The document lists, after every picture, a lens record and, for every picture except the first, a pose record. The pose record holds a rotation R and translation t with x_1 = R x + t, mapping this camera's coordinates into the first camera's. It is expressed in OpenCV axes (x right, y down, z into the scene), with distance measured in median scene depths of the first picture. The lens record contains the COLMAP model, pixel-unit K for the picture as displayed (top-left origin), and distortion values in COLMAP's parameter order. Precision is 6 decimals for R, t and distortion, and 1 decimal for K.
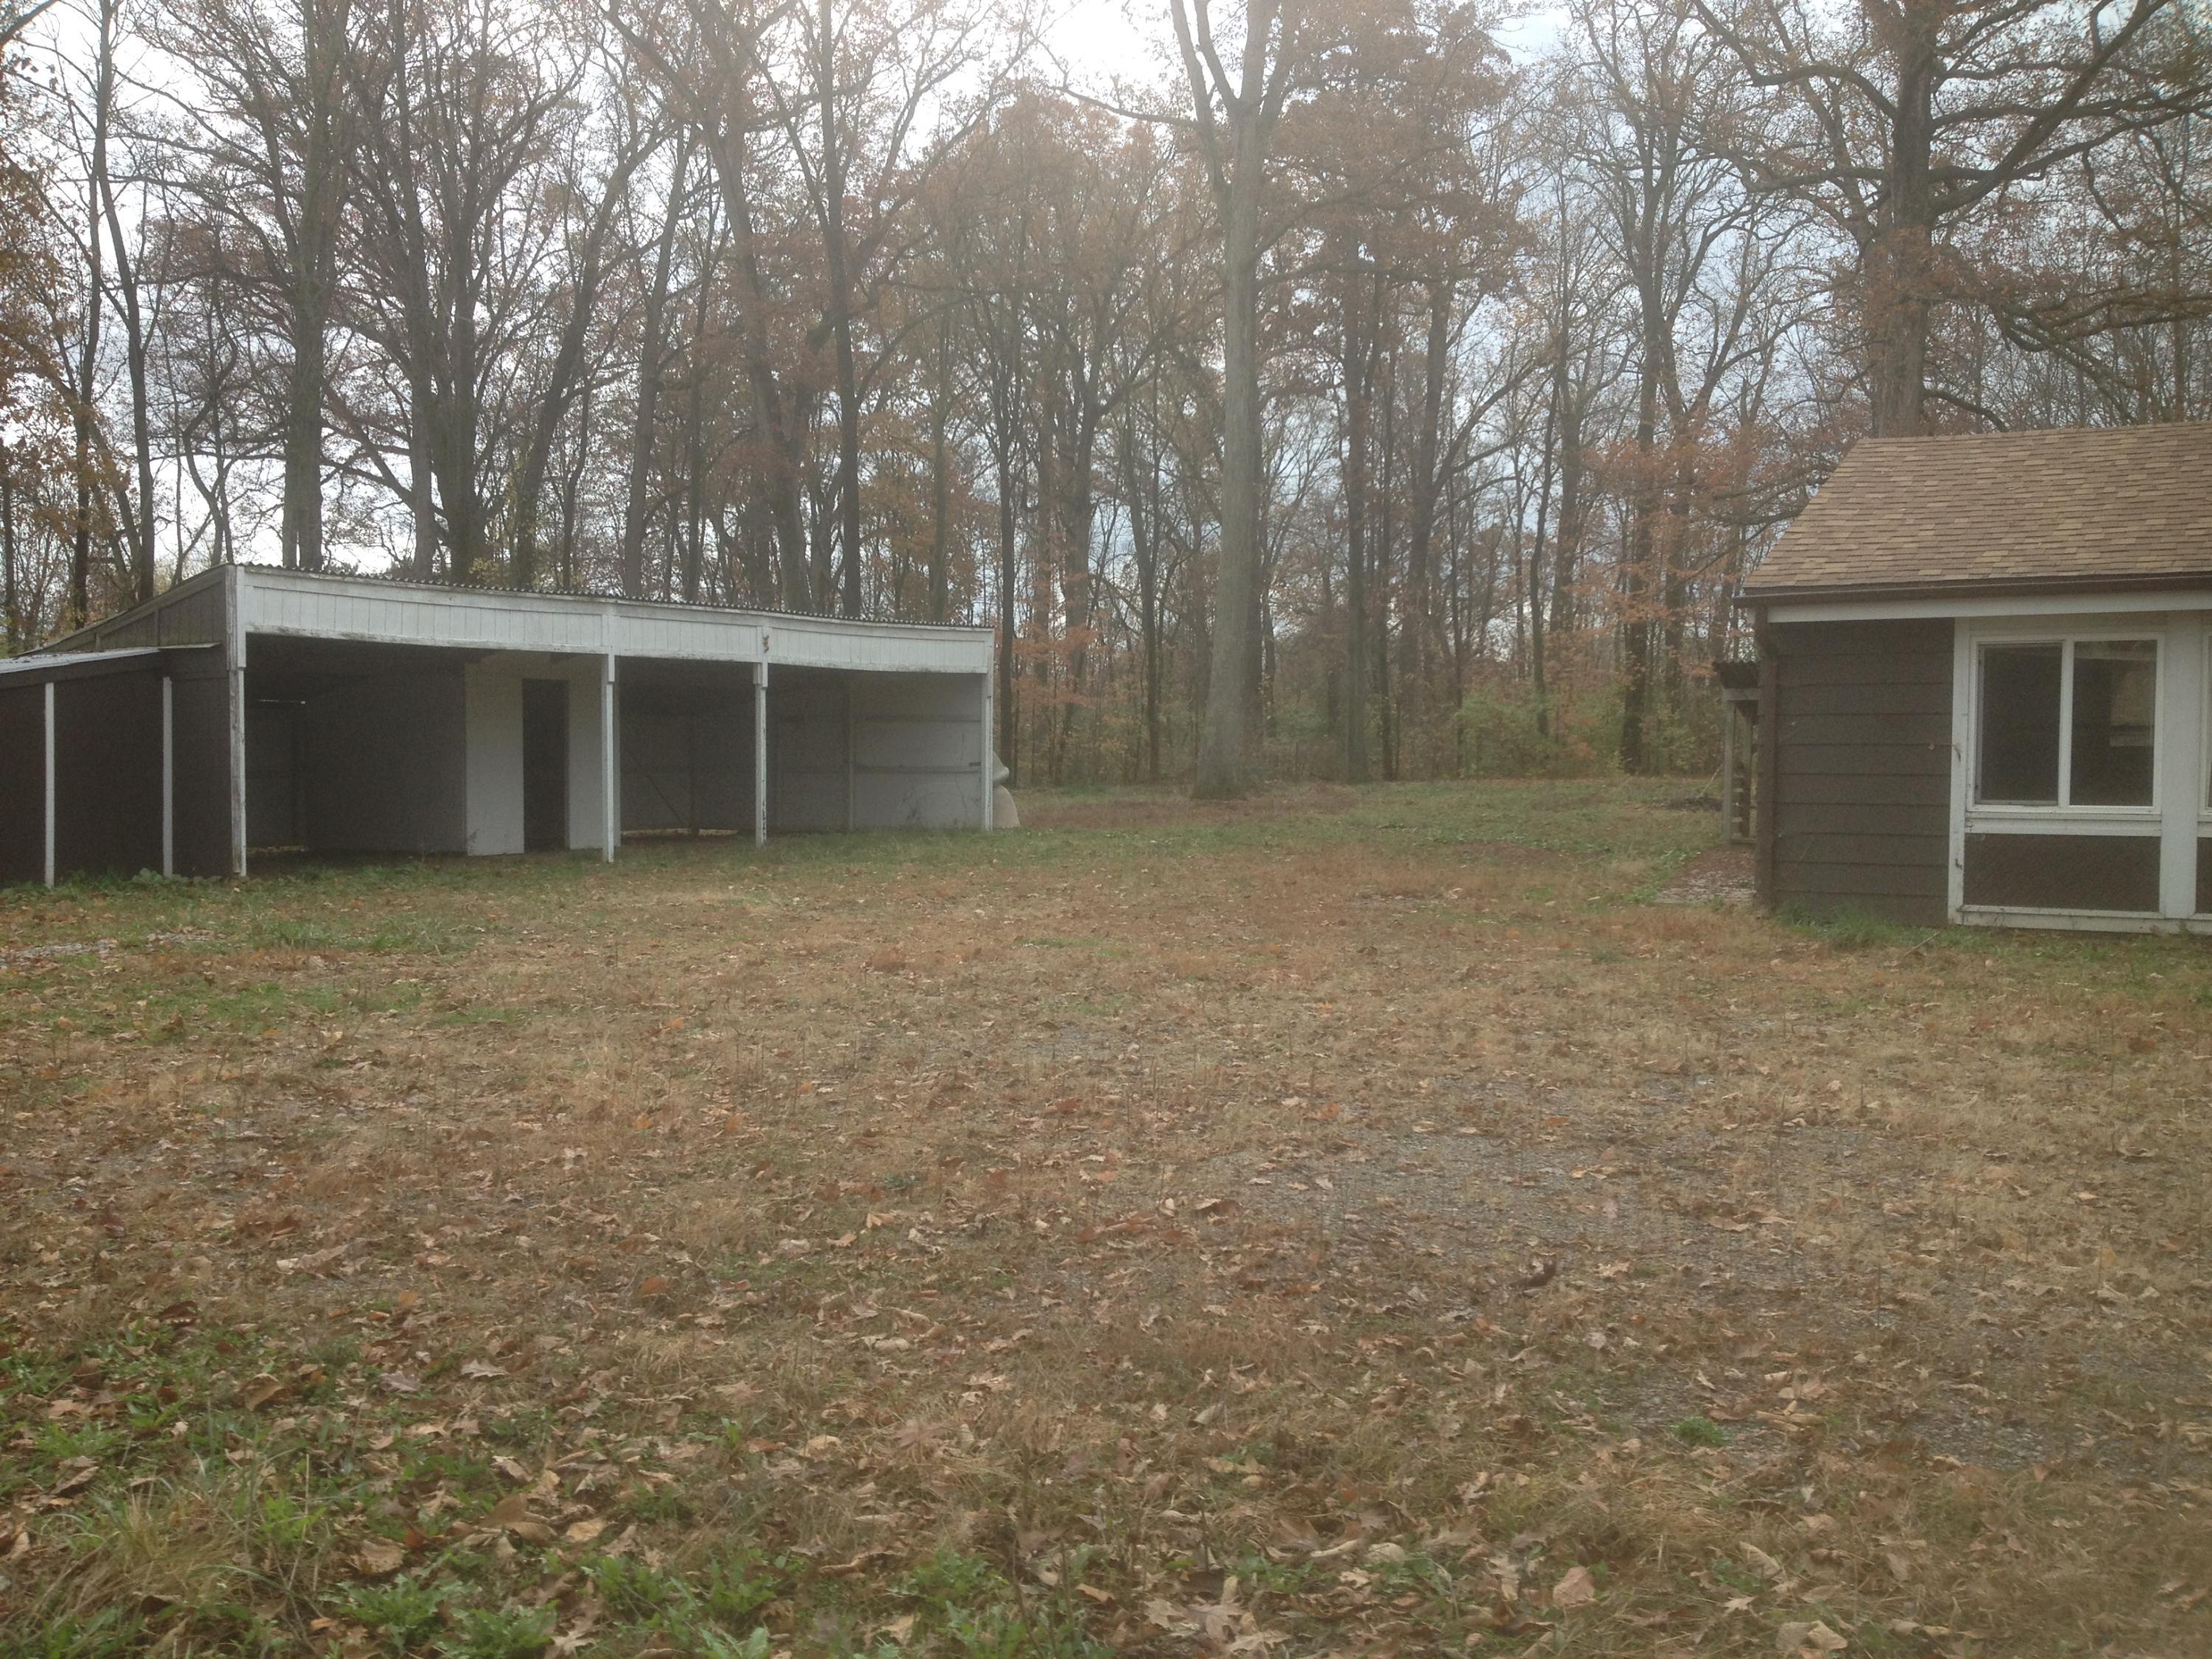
lens RADIAL K [[2111.7, 0, 1105.9], [0, 2111.7, 829.0], [0, 0, 1]] dist [-0.016262, 0.000000]
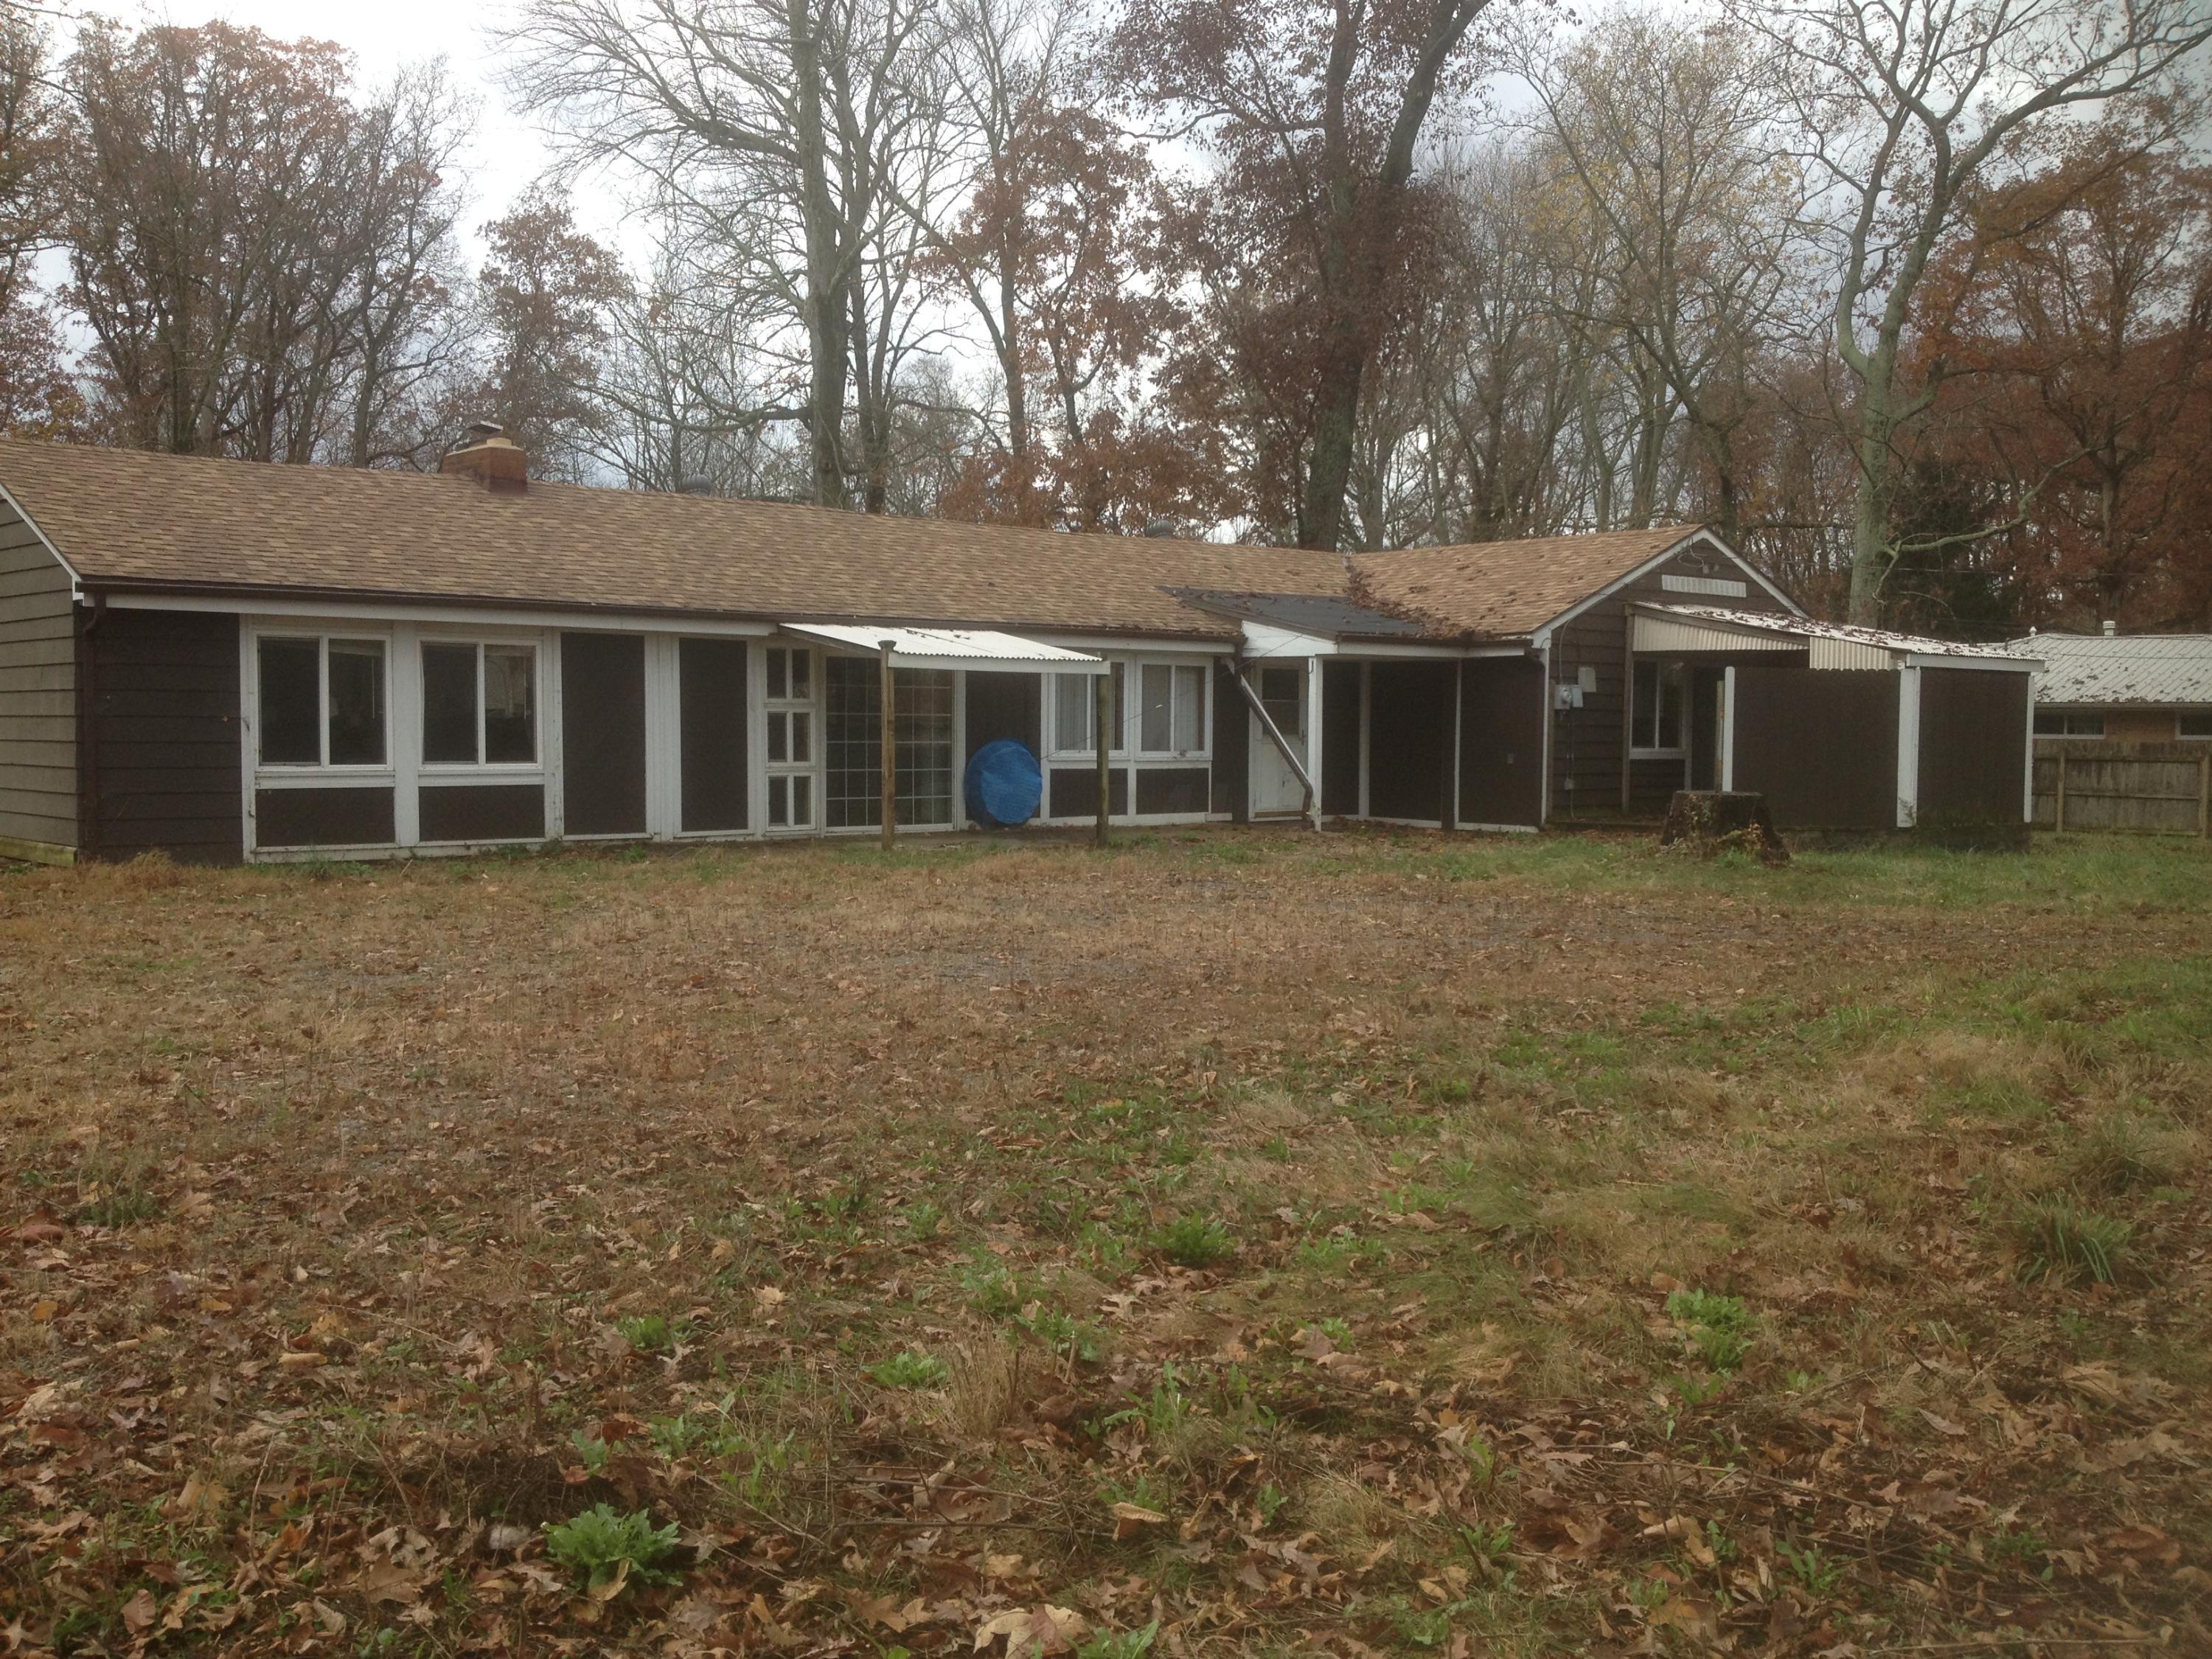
lens RADIAL K [[2111.7, 0, 1106.0], [0, 2111.7, 831.8], [0, 0, 1]] dist [-0.016262, 0.000000]
pose [[0.221747, -0.051415, 0.973748, -0.690959], [0.021983, 0.998619, 0.047722, -0.021305], [-0.974857, 0.010824, 0.222570, 0.241829]]
